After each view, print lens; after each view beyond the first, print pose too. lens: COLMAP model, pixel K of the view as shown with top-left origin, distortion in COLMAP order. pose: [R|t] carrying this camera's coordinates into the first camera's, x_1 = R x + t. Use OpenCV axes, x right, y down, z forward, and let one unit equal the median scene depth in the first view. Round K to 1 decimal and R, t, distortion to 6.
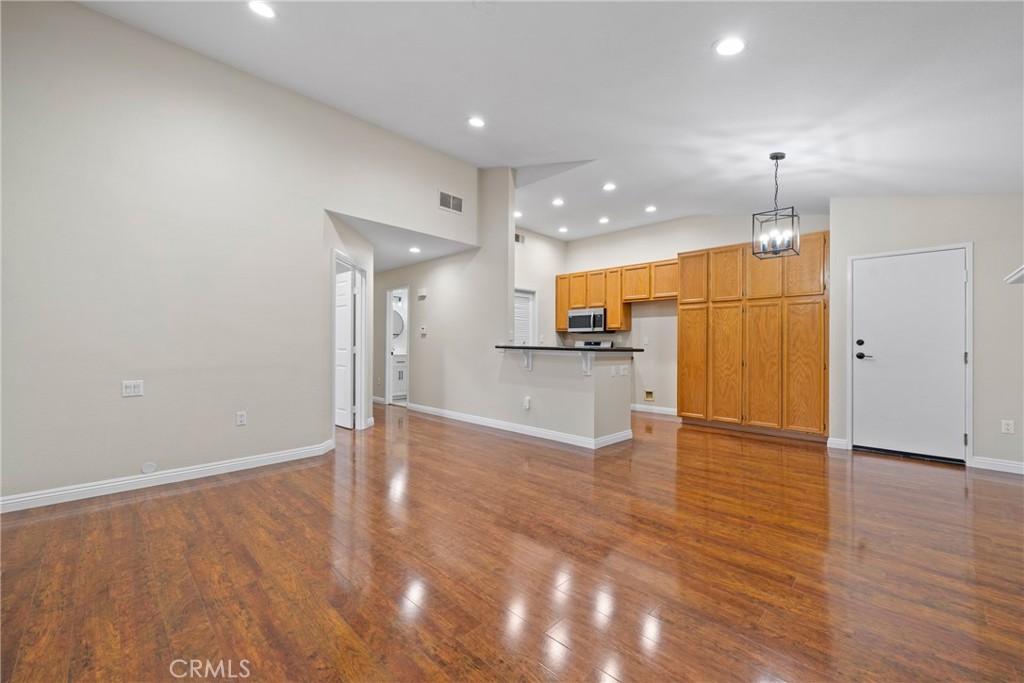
lens RADIAL K [[408.7, 0, 512.0], [0, 408.7, 341.5], [0, 0, 1]] dist [-0.002266, -0.000100]
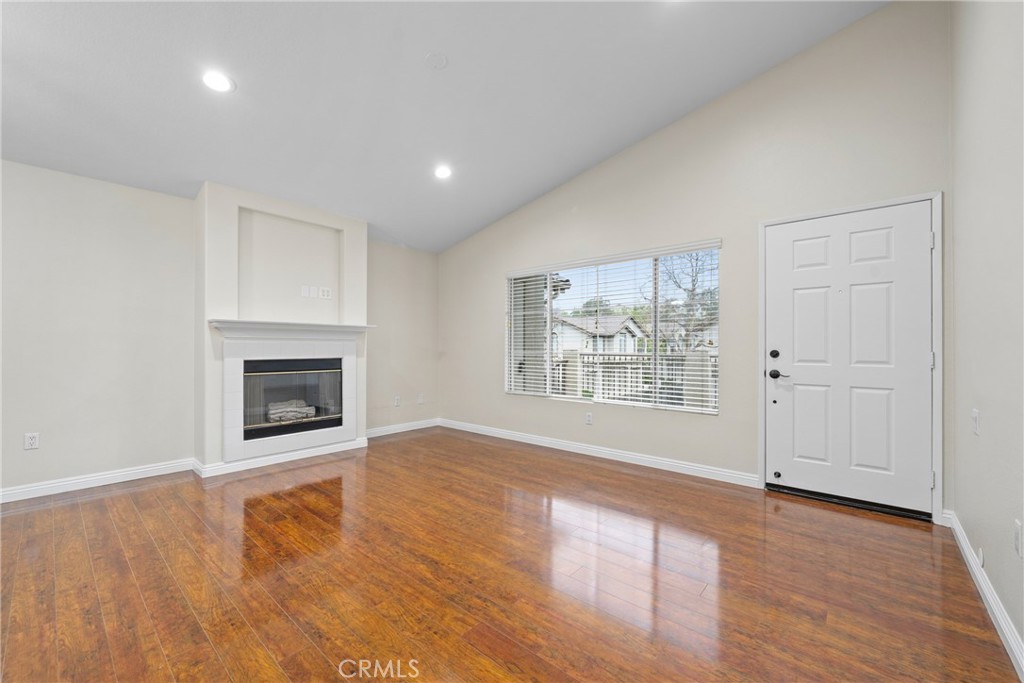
lens RADIAL K [[408.7, 0, 512.0], [0, 408.7, 341.5], [0, 0, 1]] dist [-0.002266, -0.000100]
pose [[-0.998113, -0.007987, -0.060879, -0.200530], [-0.006709, 0.999753, -0.021171, 0.009951], [0.061033, -0.020723, -0.997921, 2.010718]]
